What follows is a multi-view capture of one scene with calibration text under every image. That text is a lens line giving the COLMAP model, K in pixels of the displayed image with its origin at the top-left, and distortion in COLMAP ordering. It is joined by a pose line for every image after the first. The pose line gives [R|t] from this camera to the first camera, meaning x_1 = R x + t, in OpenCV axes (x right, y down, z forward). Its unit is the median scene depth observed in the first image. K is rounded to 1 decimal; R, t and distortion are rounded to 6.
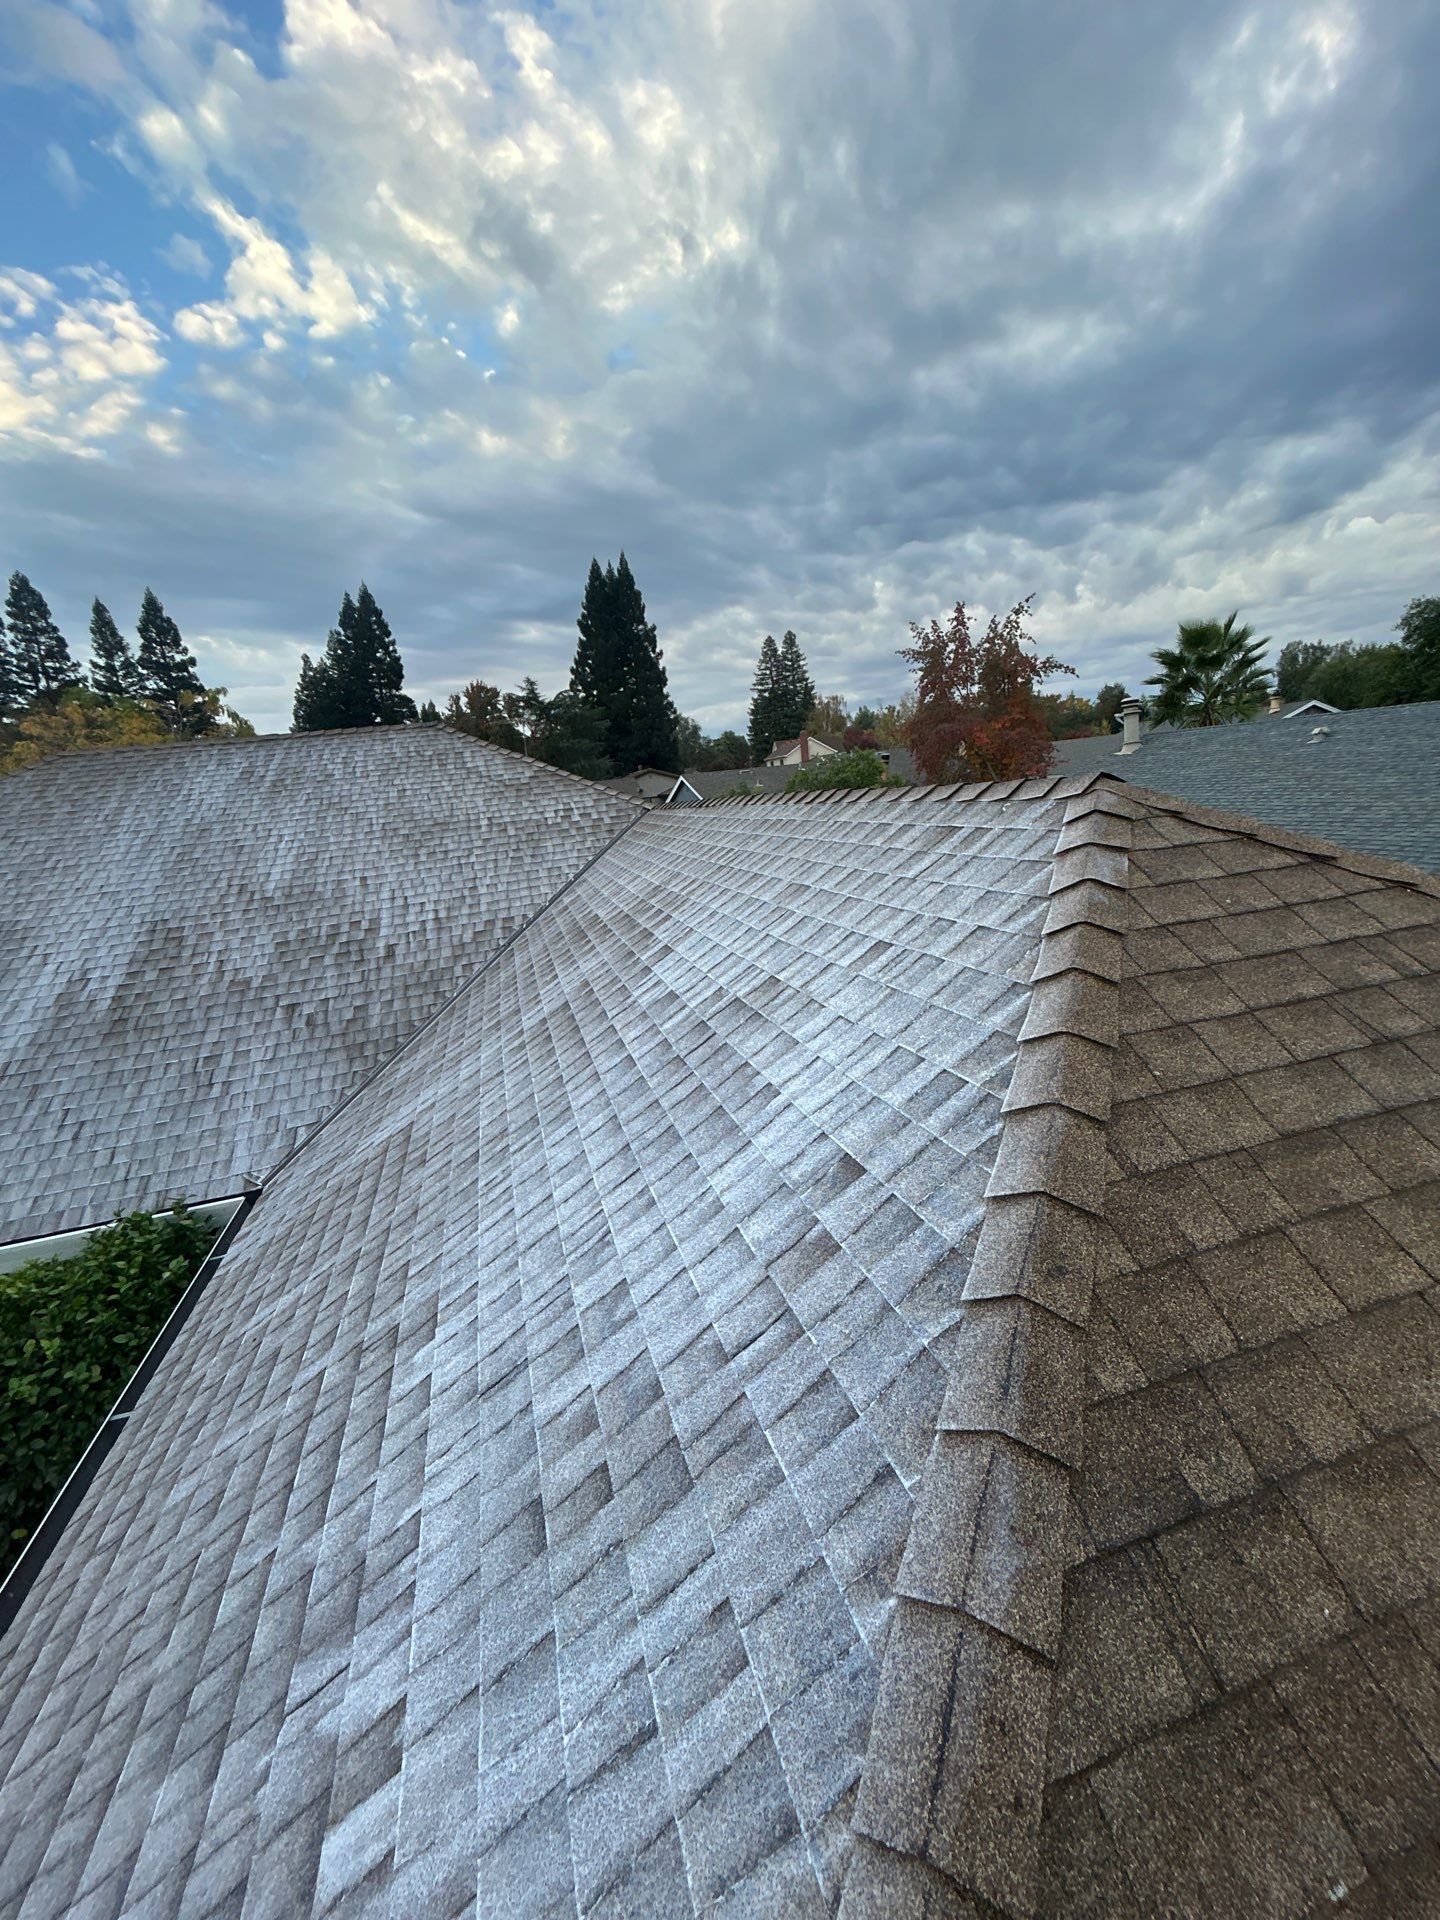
lens RADIAL K [[772.0, 0, 723.5], [0, 772.0, 962.1], [0, 0, 1]] dist [0.000331, 0.000034]
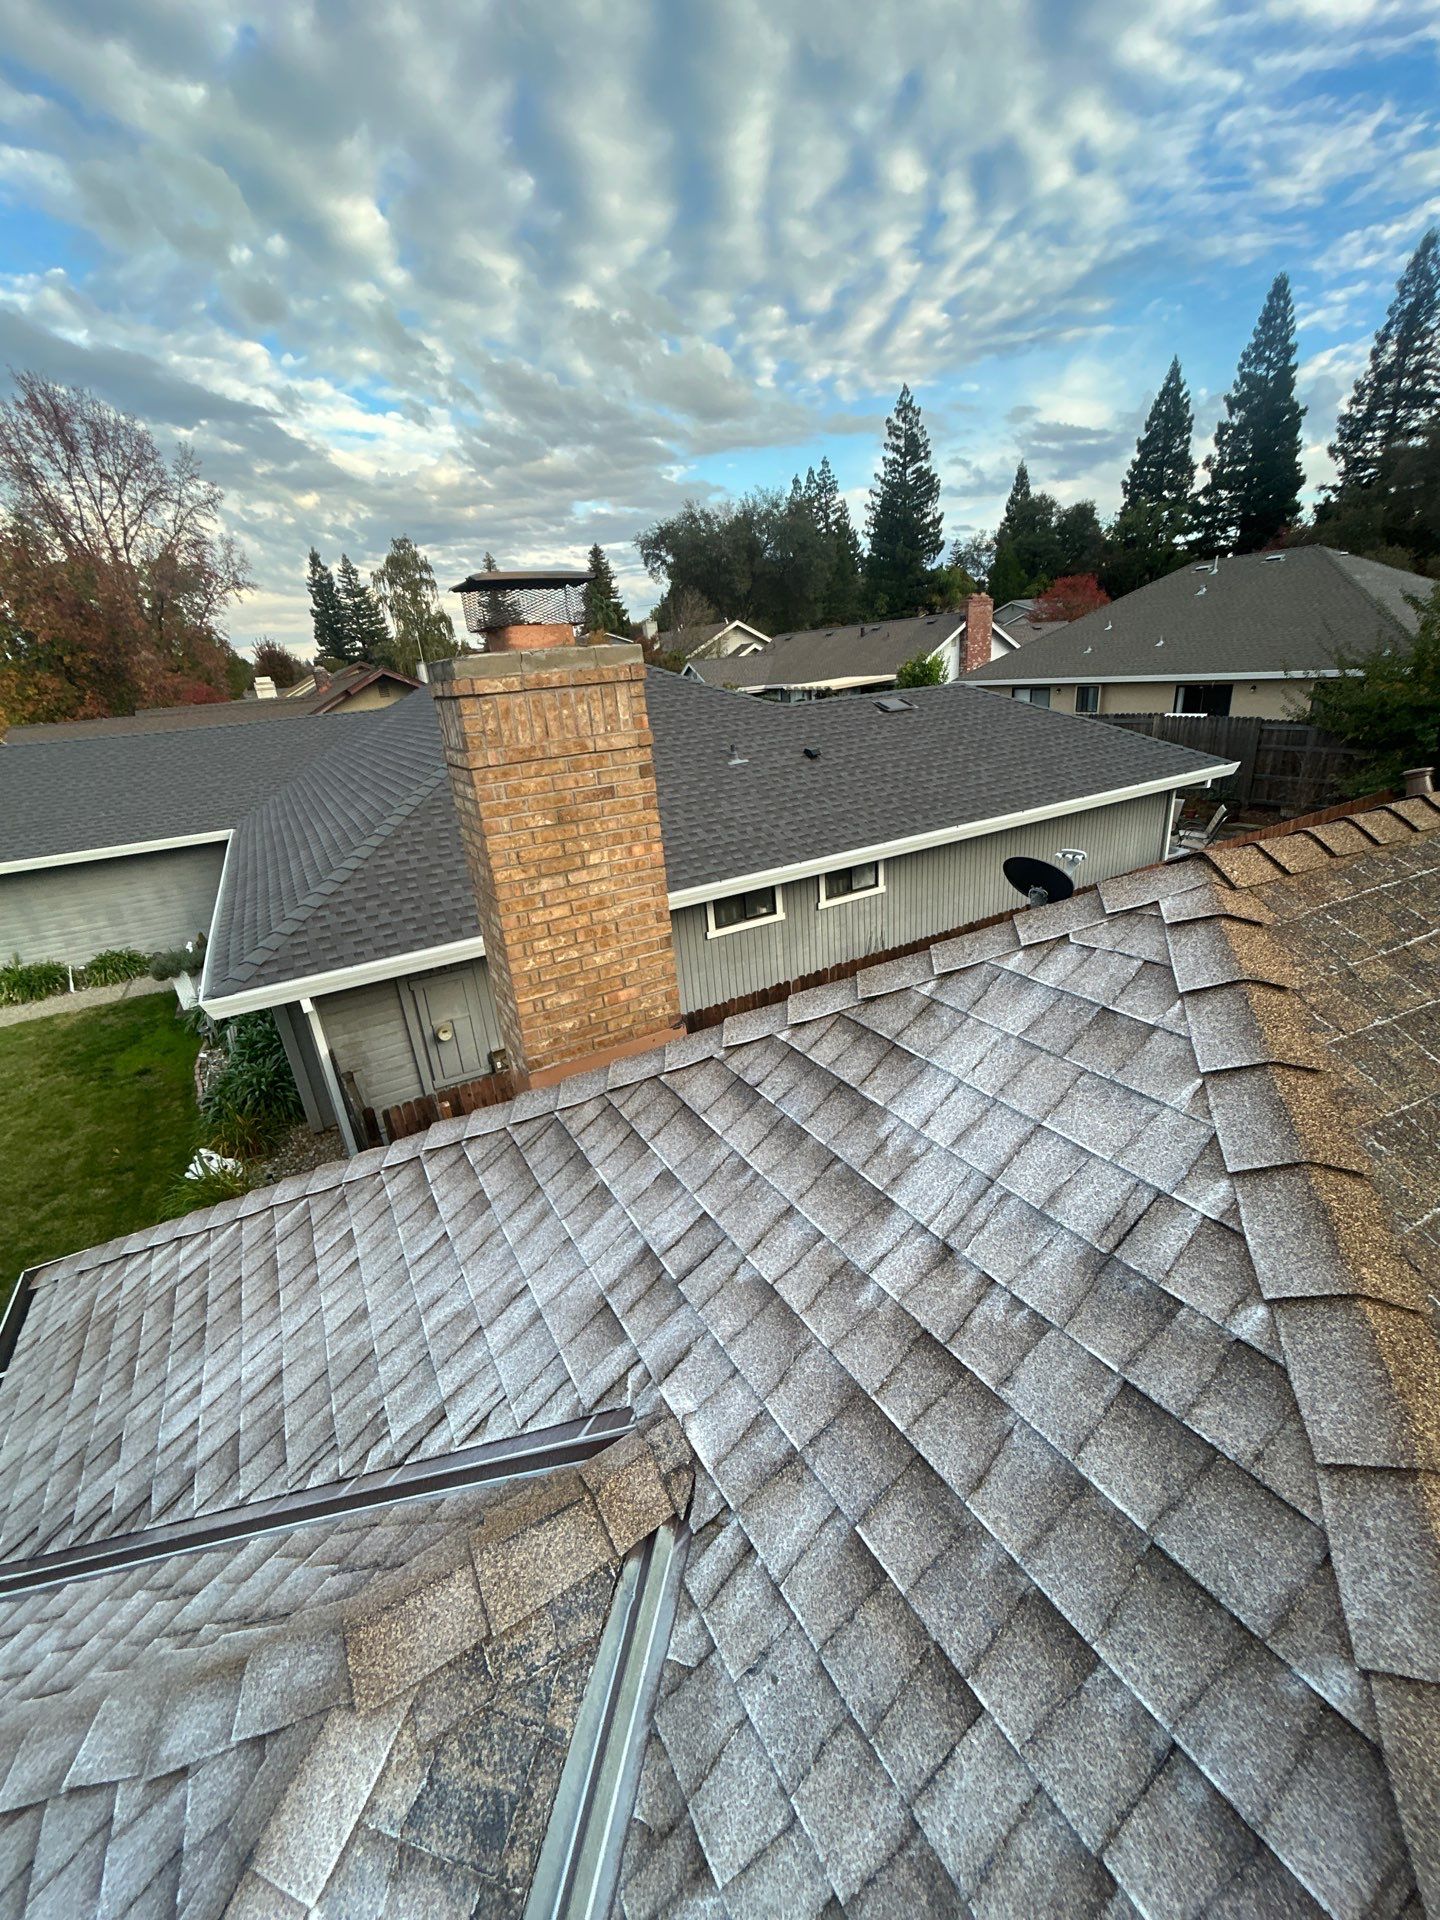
lens RADIAL K [[772.0, 0, 720.9], [0, 772.0, 961.3], [0, 0, 1]] dist [0.000331, 0.000034]
pose [[0.243120, 0.422108, -0.873337, -0.113780], [-0.162061, 0.905372, 0.392477, -0.002713], [0.956362, 0.046115, 0.288521, 0.047967]]
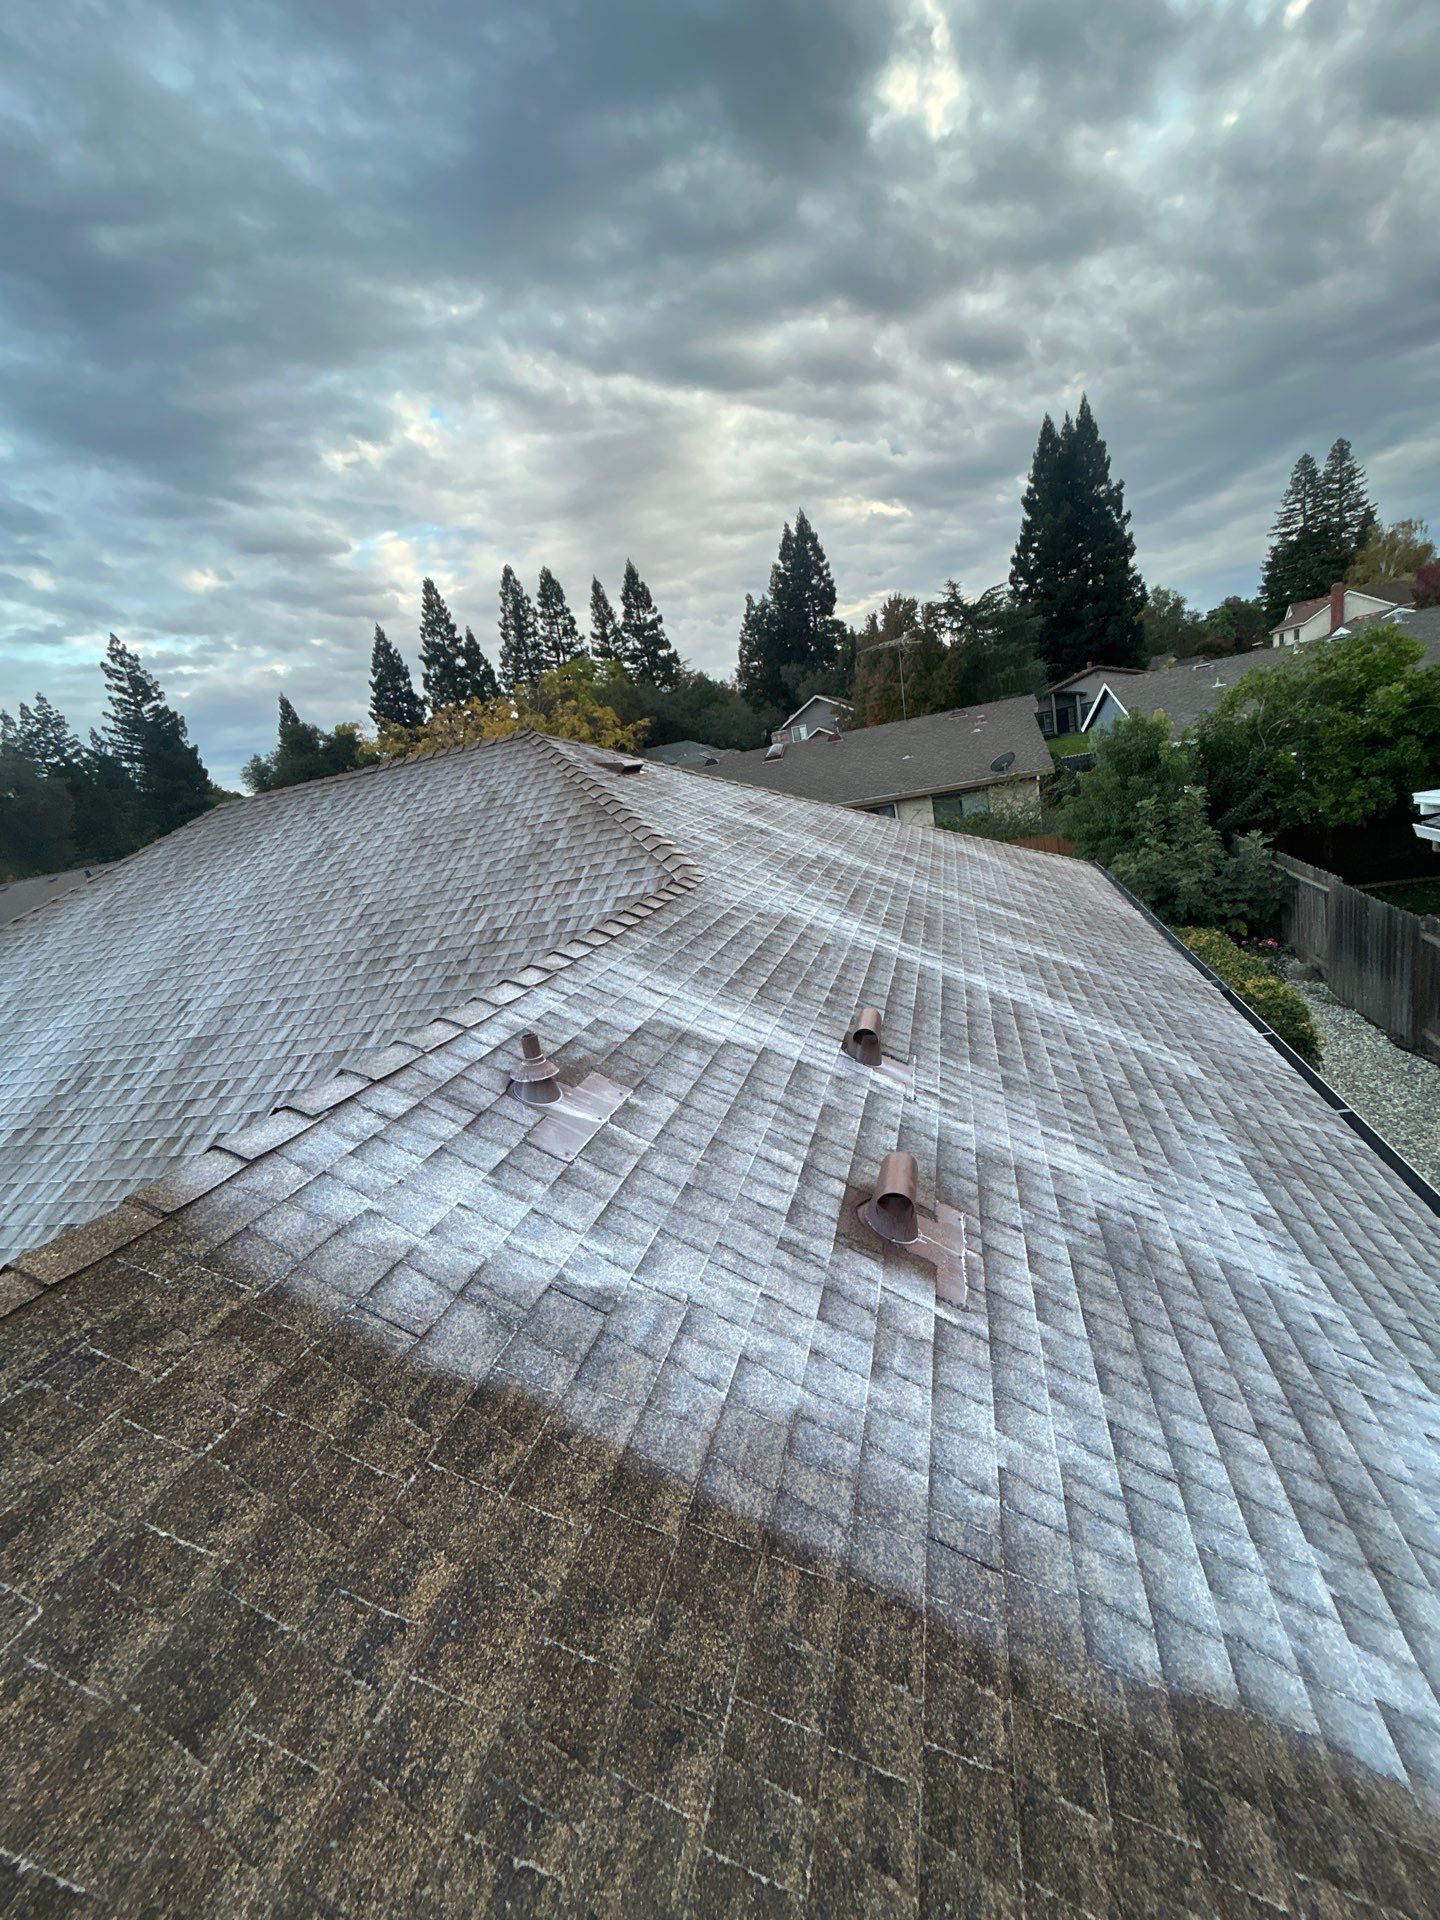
lens RADIAL K [[772.0, 0, 723.4], [0, 772.0, 959.2], [0, 0, 1]] dist [0.000331, 0.000034]
pose [[0.846048, 0.072325, -0.528179, 0.029505], [-0.015680, 0.993702, 0.110954, -0.025667], [0.532877, -0.085591, 0.841853, 0.065313]]
